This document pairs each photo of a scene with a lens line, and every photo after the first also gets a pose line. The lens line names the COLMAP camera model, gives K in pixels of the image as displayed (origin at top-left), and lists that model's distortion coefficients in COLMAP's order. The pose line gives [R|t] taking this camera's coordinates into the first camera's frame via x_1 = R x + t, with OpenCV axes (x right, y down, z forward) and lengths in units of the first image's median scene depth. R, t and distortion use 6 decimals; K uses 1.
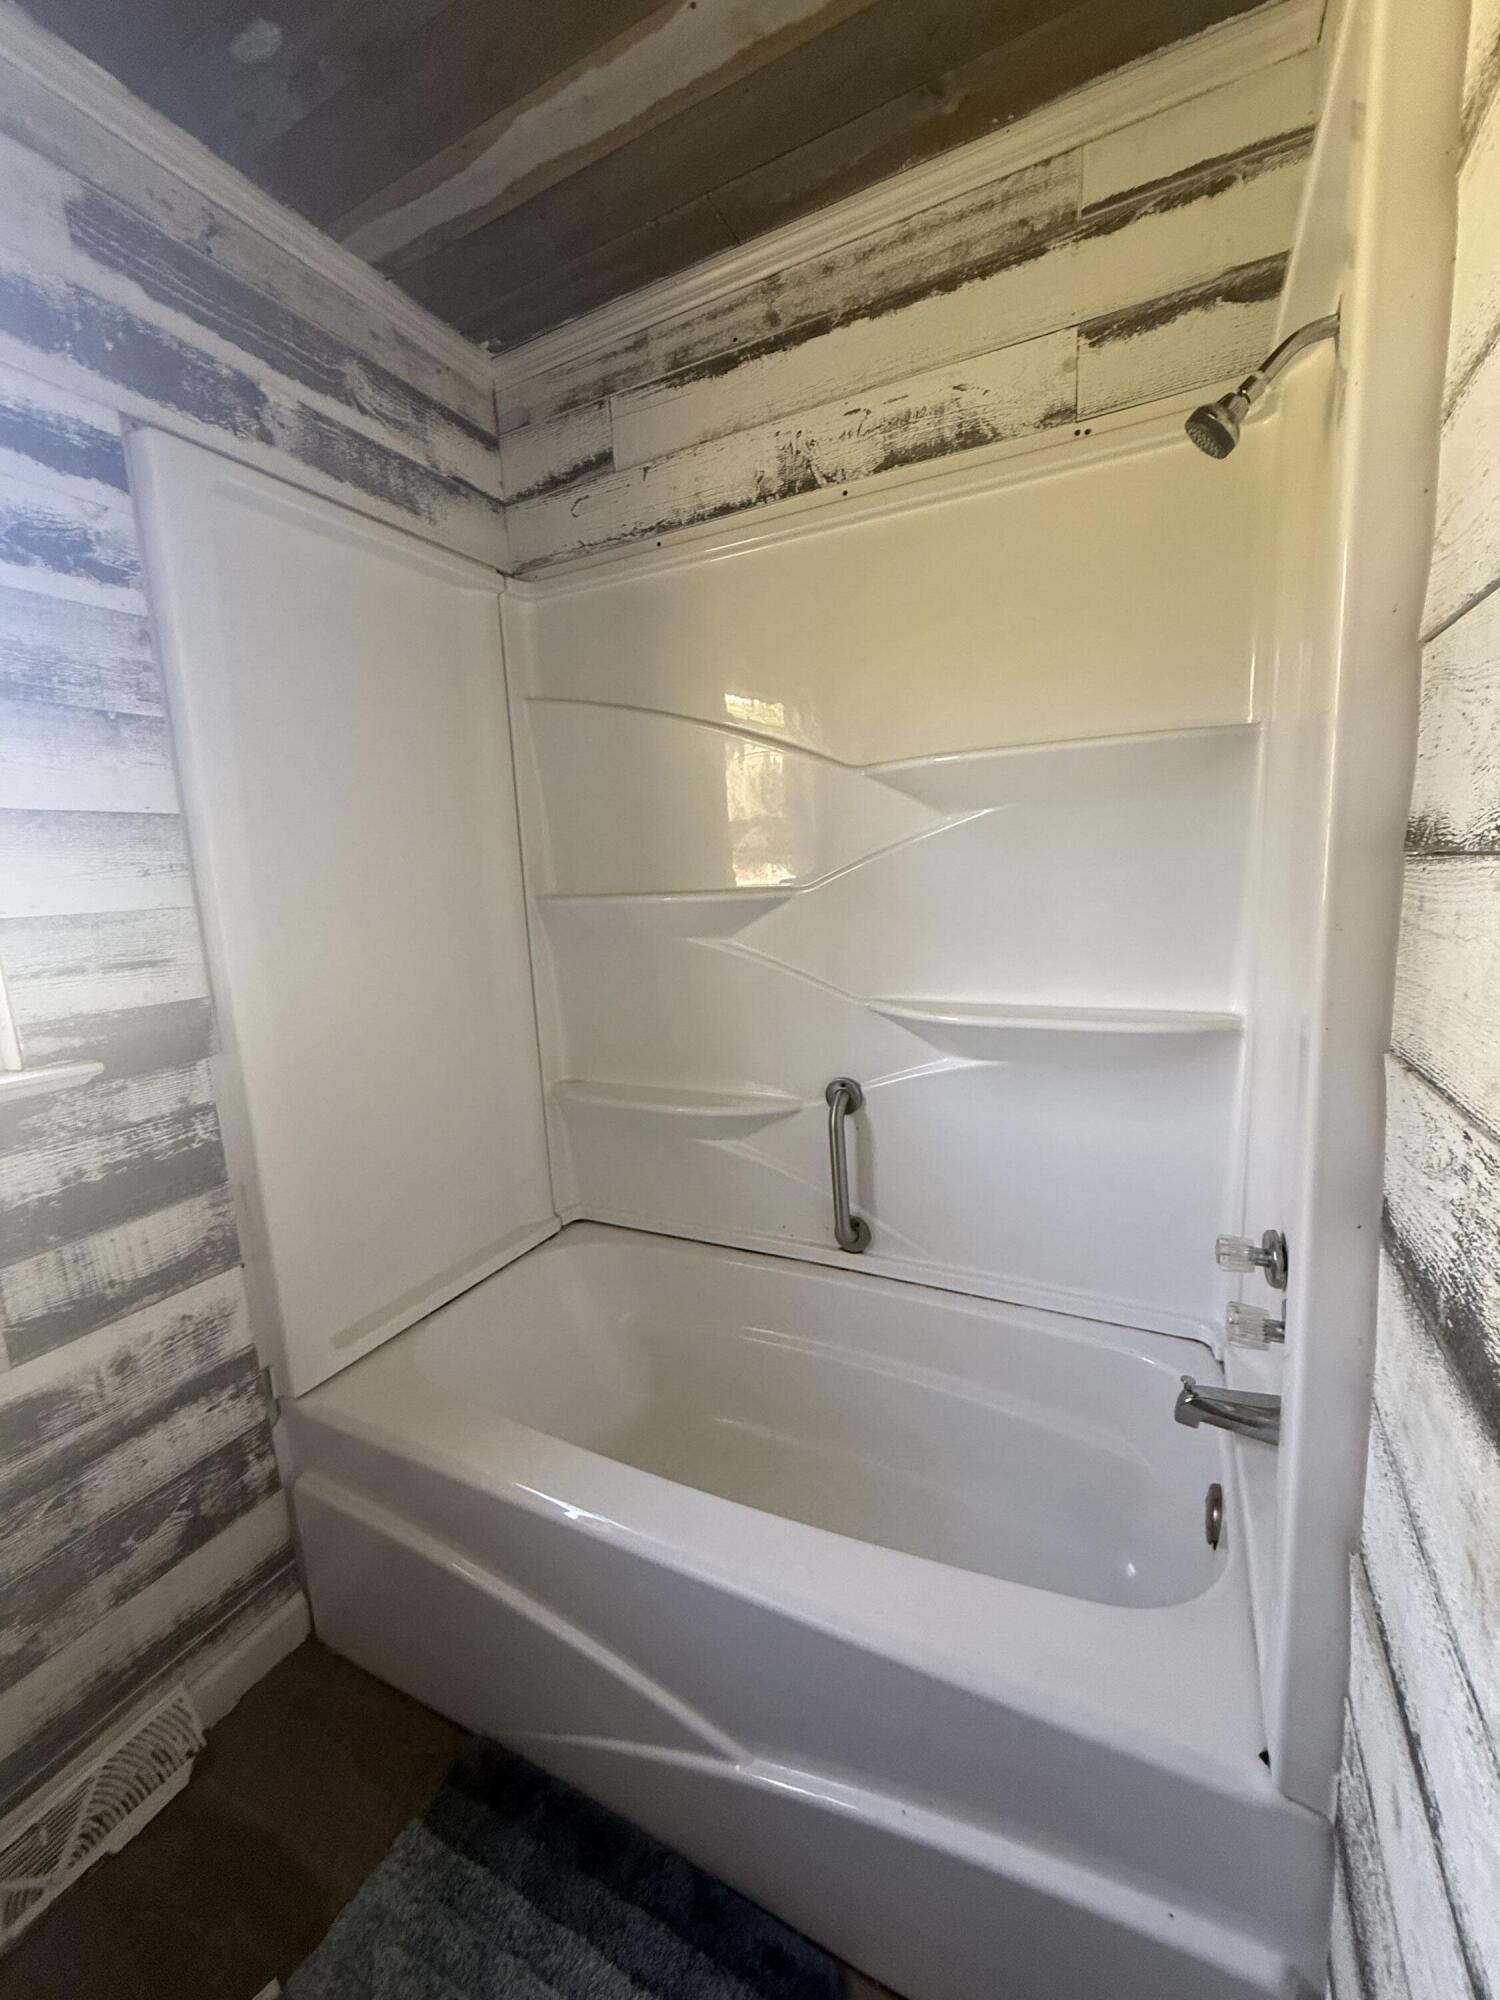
lens RADIAL K [[795.2, 0, 750.0], [0, 795.2, 1000.0], [0, 0, 1]] dist [-0.001201, 0.000352]
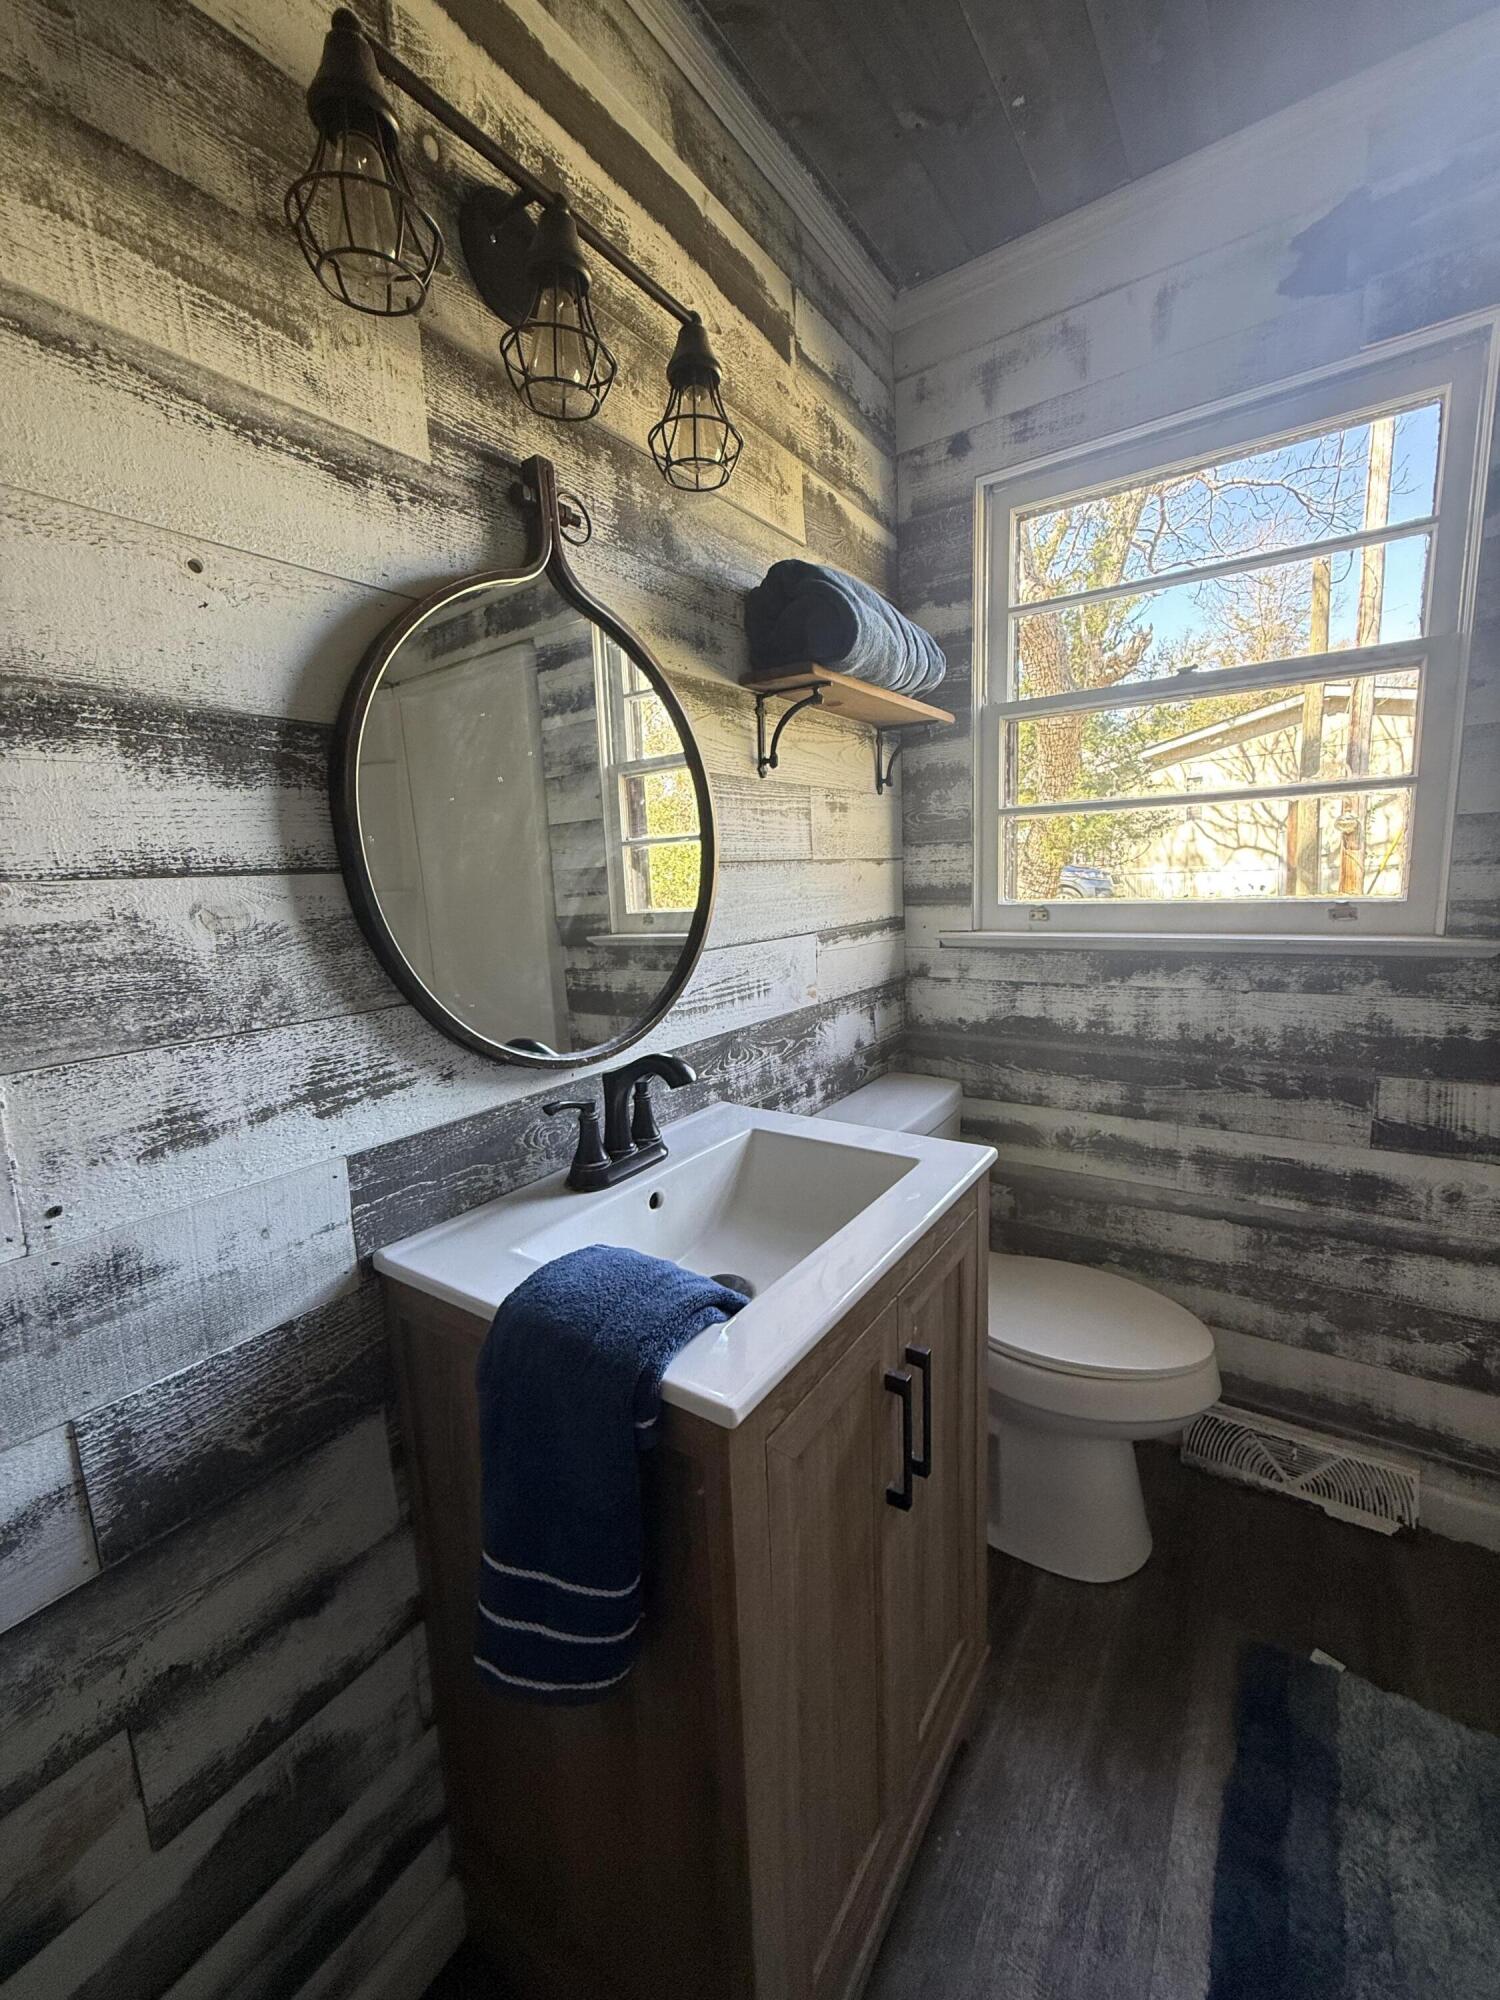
lens RADIAL K [[795.2, 0, 750.0], [0, 795.2, 1000.0], [0, 0, 1]] dist [-0.001201, 0.000352]
pose [[-0.130334, 0.219099, -0.966958, 0.460376], [-0.107674, 0.966381, 0.233481, 0.009435], [0.985606, 0.134547, -0.102361, 0.045578]]
